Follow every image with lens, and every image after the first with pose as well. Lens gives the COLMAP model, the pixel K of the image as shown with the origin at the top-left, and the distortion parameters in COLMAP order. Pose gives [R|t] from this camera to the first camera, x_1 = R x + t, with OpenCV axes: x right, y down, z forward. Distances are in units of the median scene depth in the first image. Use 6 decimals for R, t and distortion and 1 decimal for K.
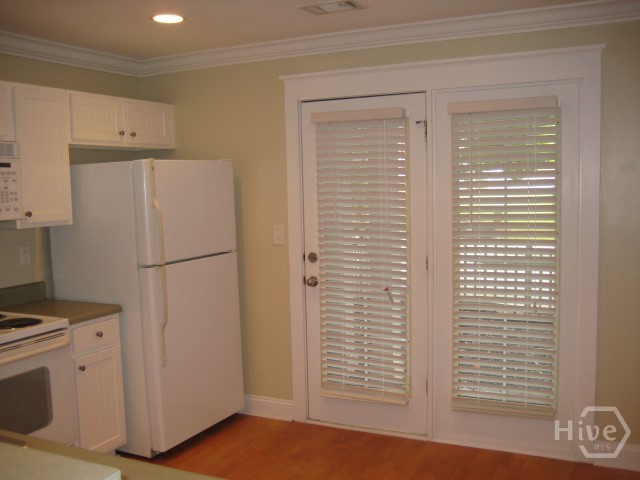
lens RADIAL K [[692.9, 0, 319.4], [0, 692.9, 241.6], [0, 0, 1]] dist [-0.015700, 0.000000]
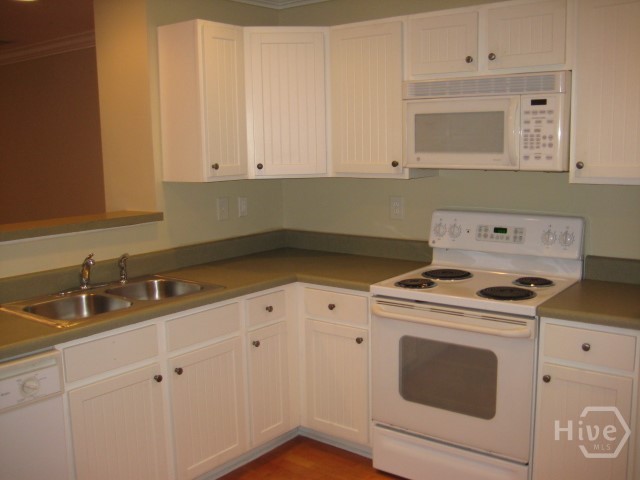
lens RADIAL K [[692.9, 0, 319.1], [0, 692.9, 238.9], [0, 0, 1]] dist [-0.015700, 0.000000]
pose [[-0.187936, 0.178053, -0.965907, 0.403930], [-0.049070, 0.980501, 0.190291, -0.094892], [0.980955, 0.083160, -0.175534, 0.898996]]
